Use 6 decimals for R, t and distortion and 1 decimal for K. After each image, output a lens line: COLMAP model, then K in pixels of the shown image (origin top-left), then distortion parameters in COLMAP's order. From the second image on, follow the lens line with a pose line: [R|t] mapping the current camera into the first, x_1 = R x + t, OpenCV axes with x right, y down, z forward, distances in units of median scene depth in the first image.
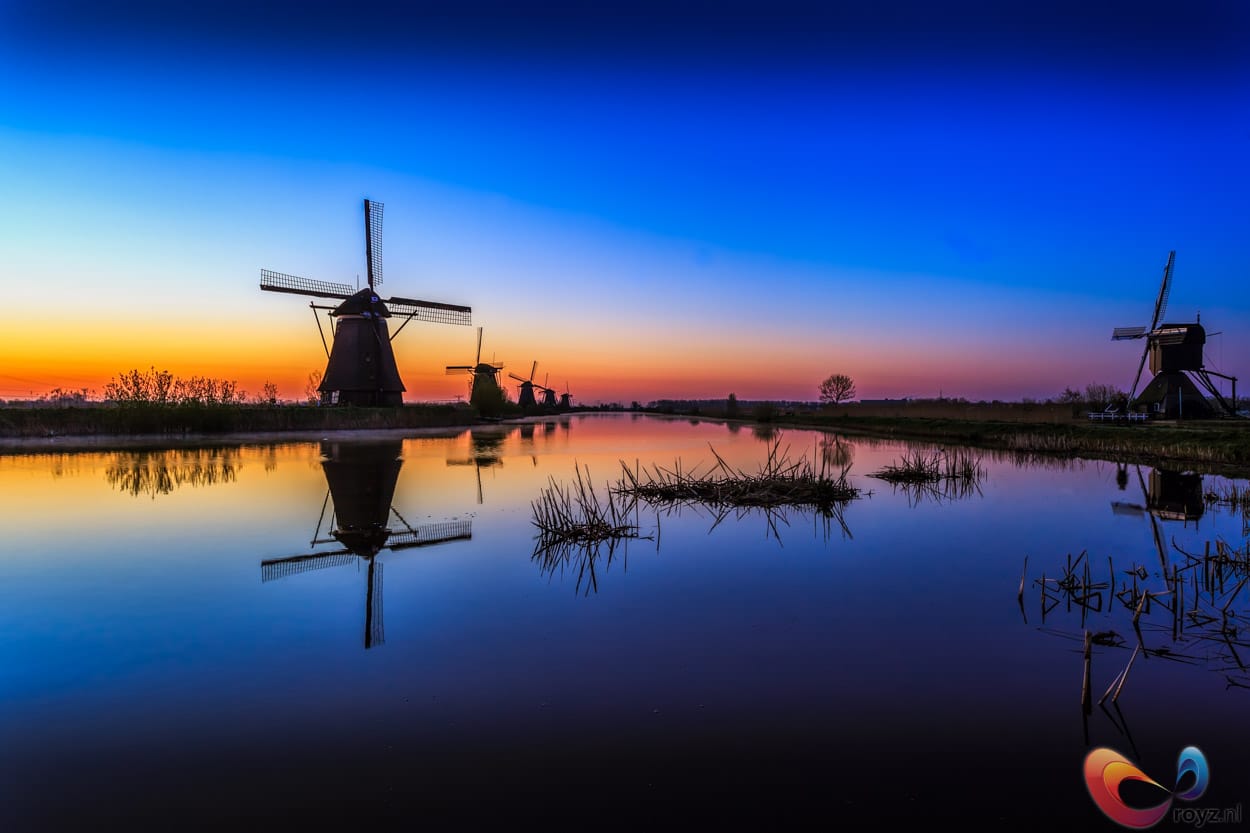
lens RADIAL K [[776.3, 0, 625.0], [0, 776.3, 416.5], [0, 0, 1]] dist [0.001304, -0.000510]
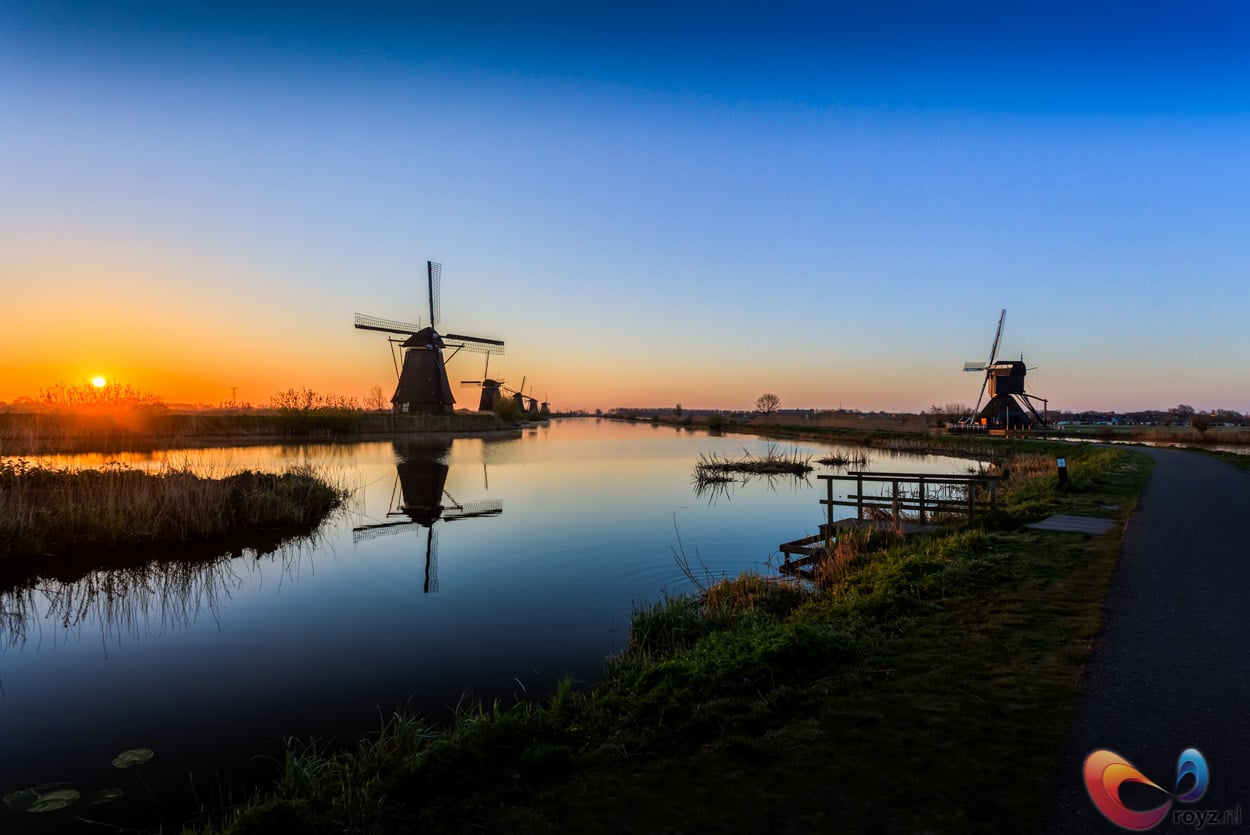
lens RADIAL K [[631.3, 0, 625.0], [0, 631.3, 417.5], [0, 0, 1]] dist [-0.001374, 0.000011]
pose [[0.998243, 0.009990, 0.058404, -0.046703], [-0.009661, 0.999936, -0.005904, -0.003626], [-0.058459, 0.005330, 0.998276, -0.101977]]
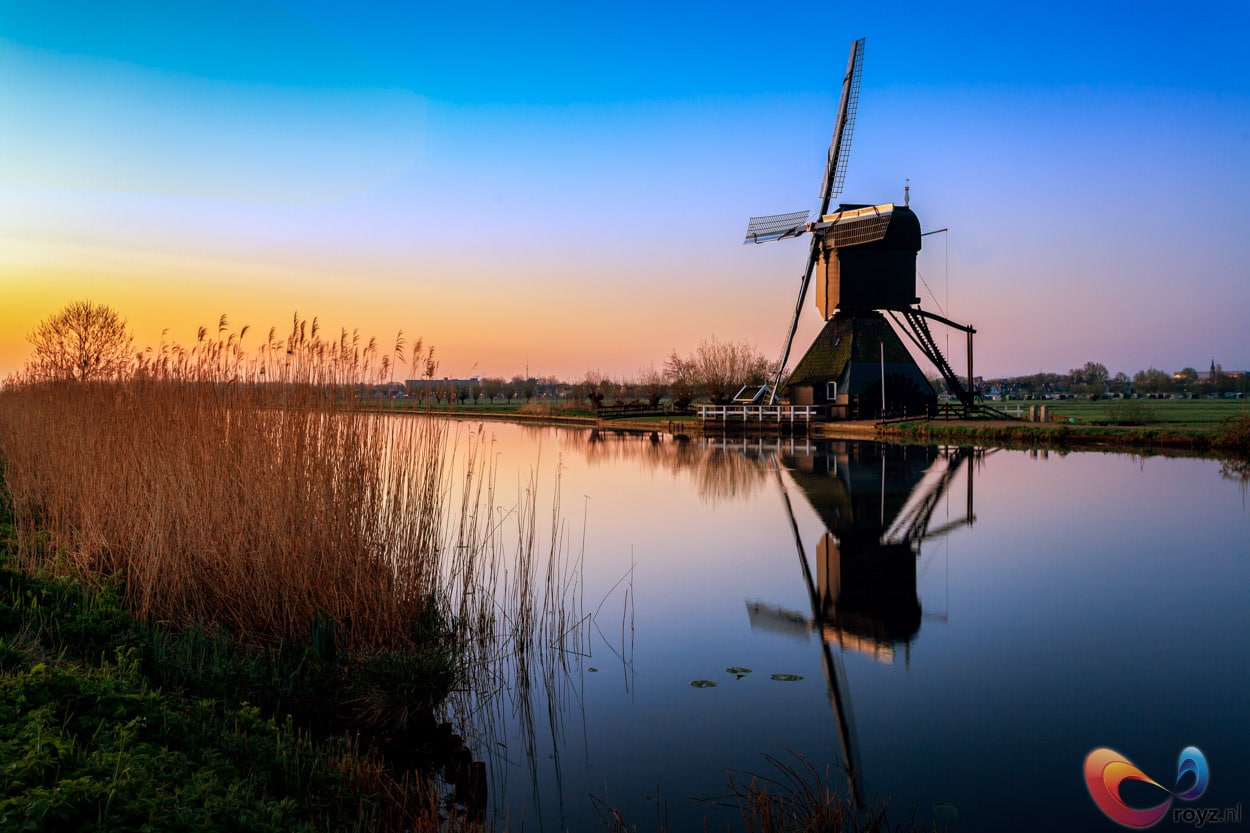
lens RADIAL K [[1275.1, 0, 625.0], [0, 1275.1, 416.5], [0, 0, 1]] dist [0.012808, 0.002472]
pose [[0.897333, -0.011390, 0.441207, 0.267064], [0.008269, 0.999925, 0.008997, -0.005486], [-0.441276, -0.004425, 0.897360, 0.412810]]
